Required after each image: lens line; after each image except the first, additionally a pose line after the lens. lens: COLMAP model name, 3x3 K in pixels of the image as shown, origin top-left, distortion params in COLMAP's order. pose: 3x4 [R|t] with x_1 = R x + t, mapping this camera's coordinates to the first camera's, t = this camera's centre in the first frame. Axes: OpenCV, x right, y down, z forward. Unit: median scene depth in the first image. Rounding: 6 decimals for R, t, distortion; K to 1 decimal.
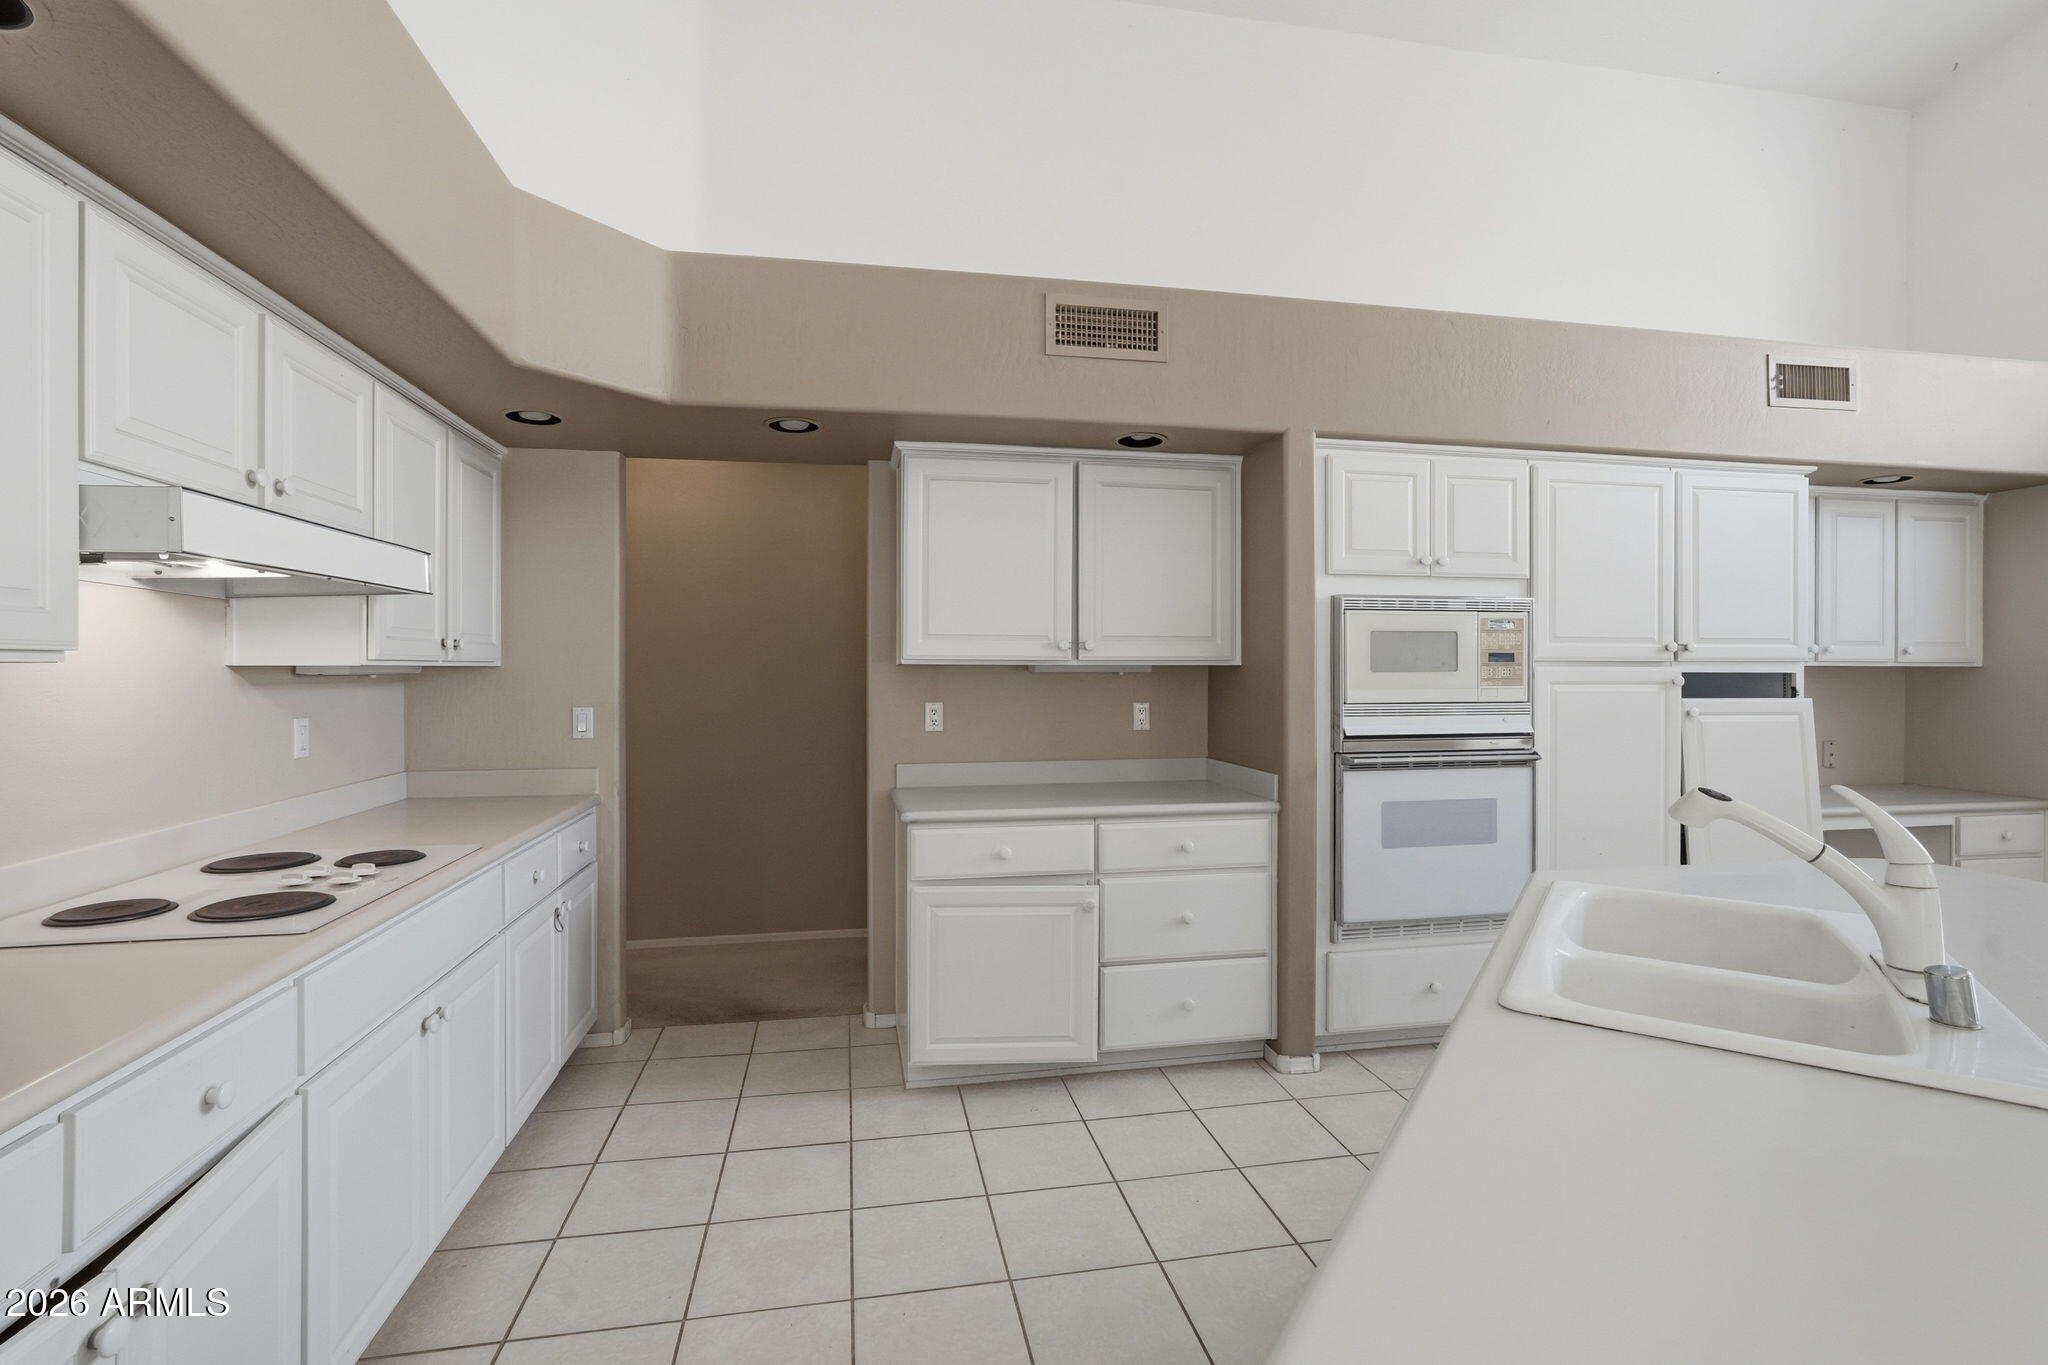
lens RADIAL K [[930.9, 0, 1023.1], [0, 930.9, 669.3], [0, 0, 1]] dist [-0.002957, 0.000875]
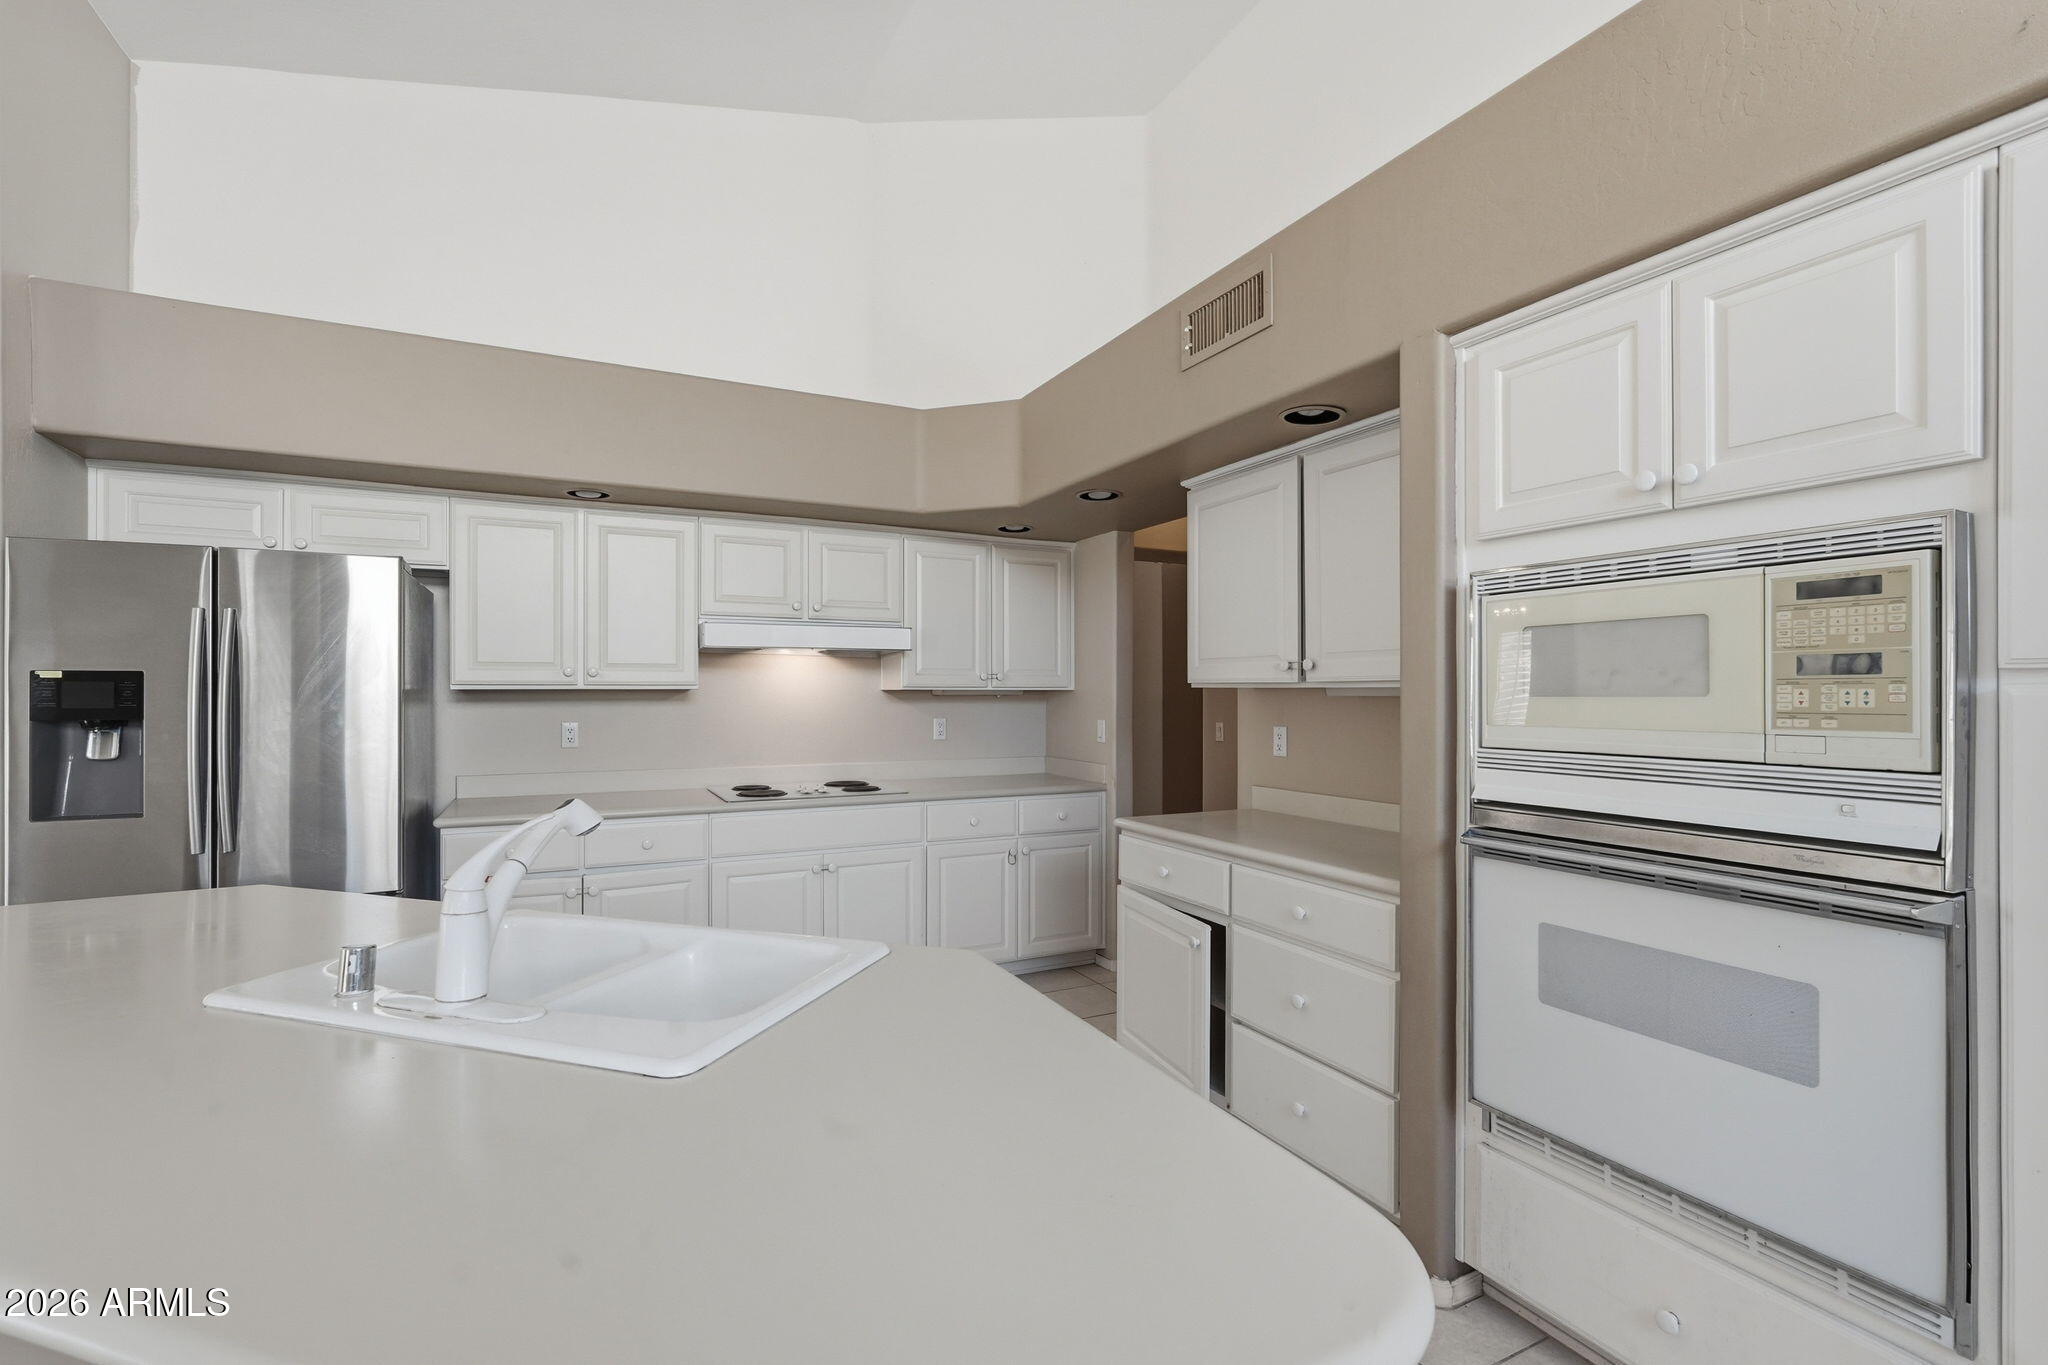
lens RADIAL K [[922.9, 0, 1016.1], [0, 922.9, 687.8], [0, 0, 1]] dist [-0.002534, 0.000188]
pose [[0.268496, -0.005081, -0.963267, 0.830967], [-0.000907, 0.999984, -0.005527, 0.000964], [0.963280, 0.002357, 0.268487, 0.522858]]
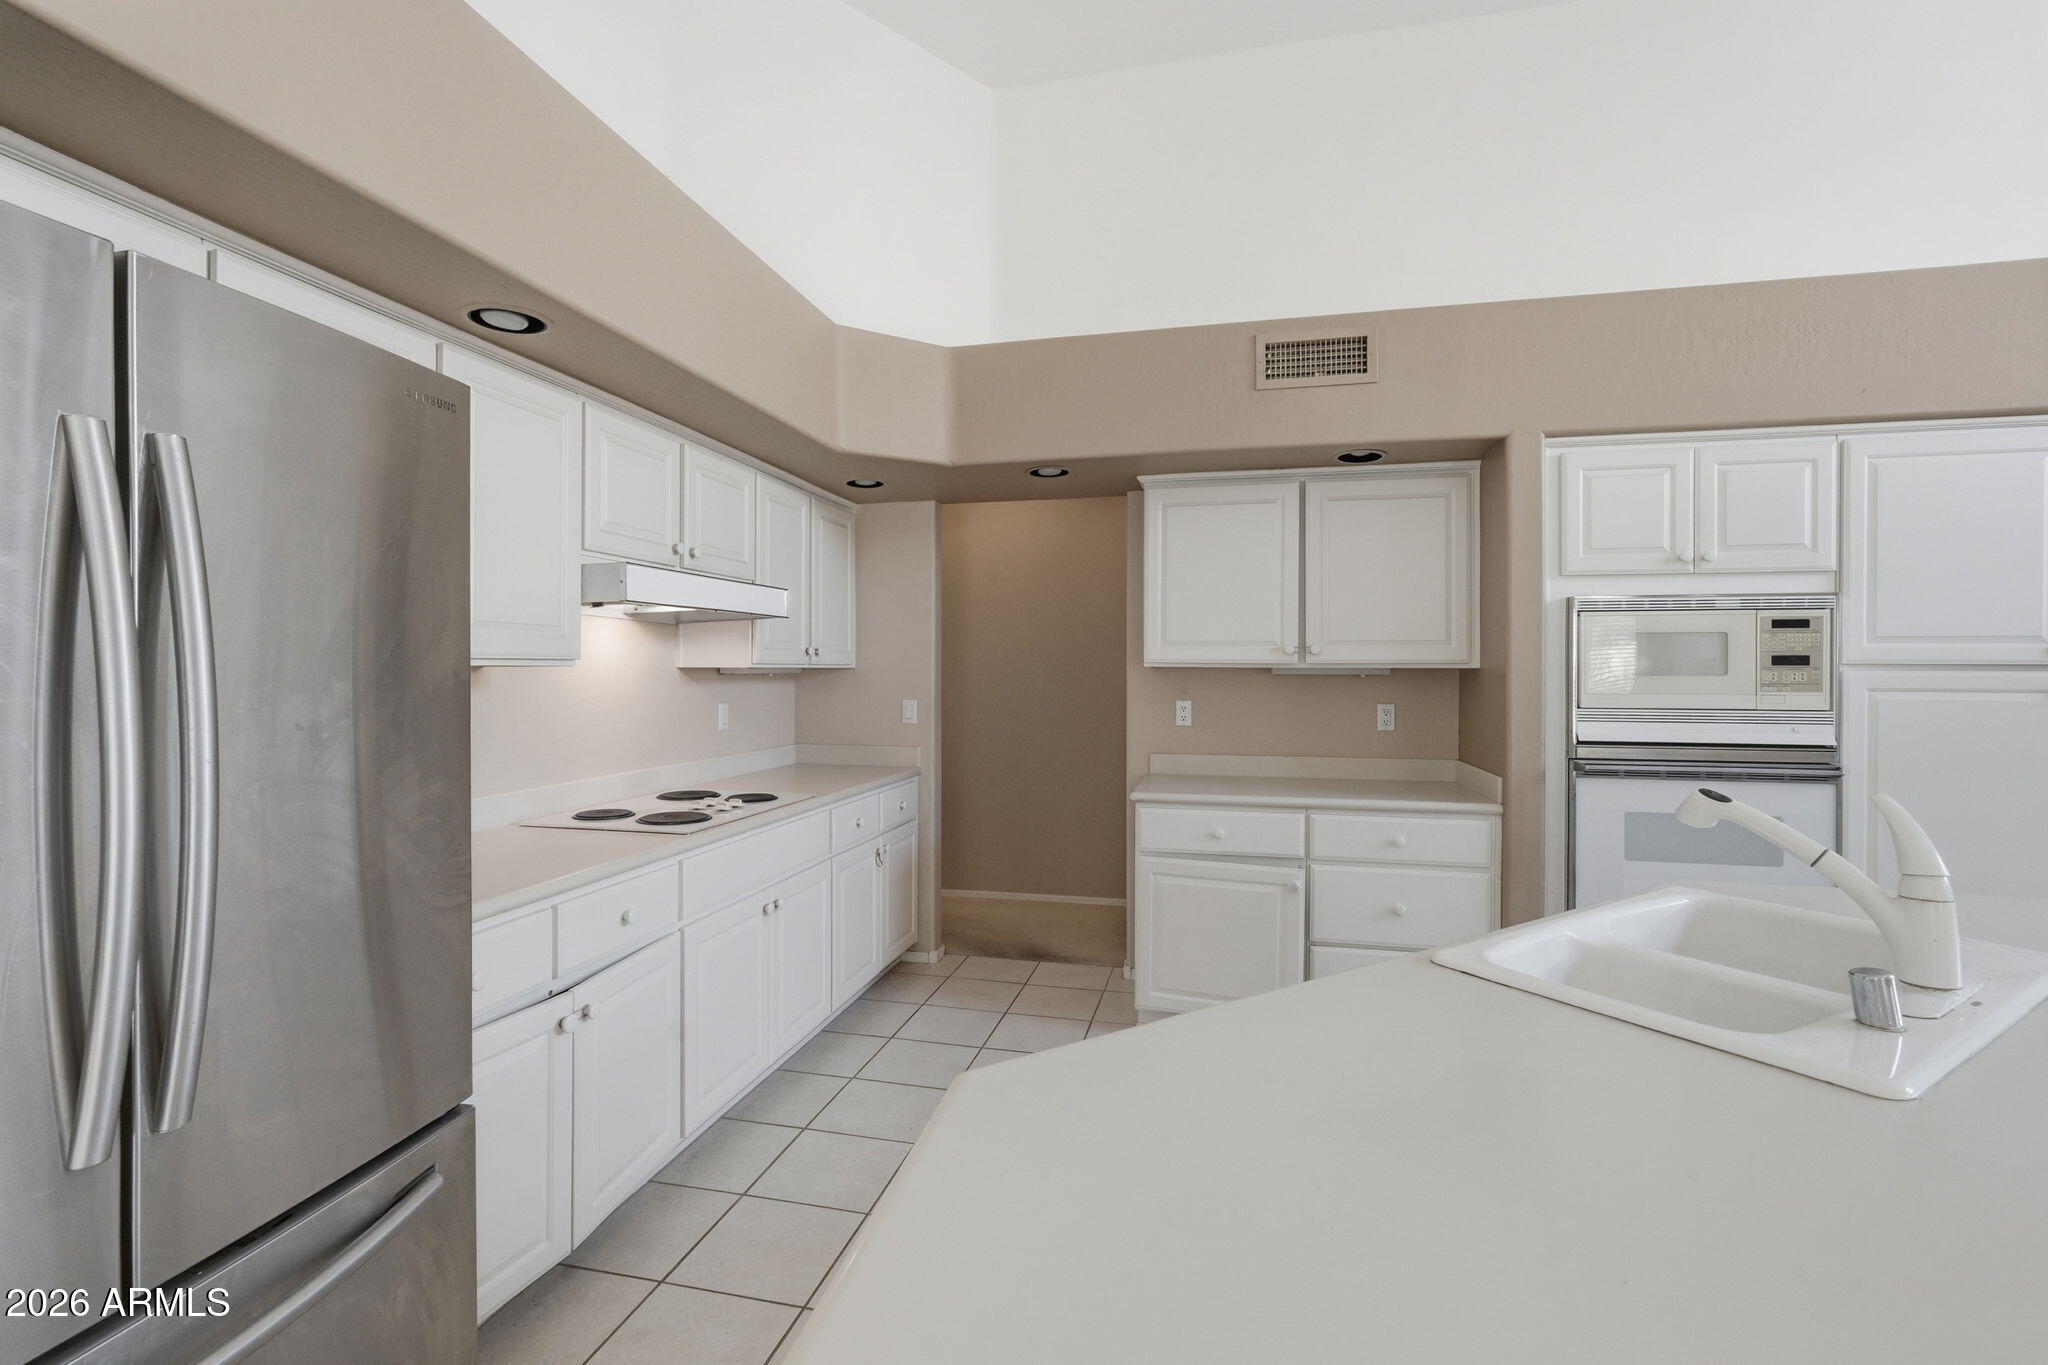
lens RADIAL K [[916.9, 0, 1030.3], [0, 916.9, 668.7], [0, 0, 1]] dist [-0.001607, 0.000241]
pose [[0.915823, 0.002478, -0.401574, 0.199043], [-0.002753, 0.999996, -0.000106, -0.002454], [0.401572, 0.001203, 0.915826, -0.105528]]
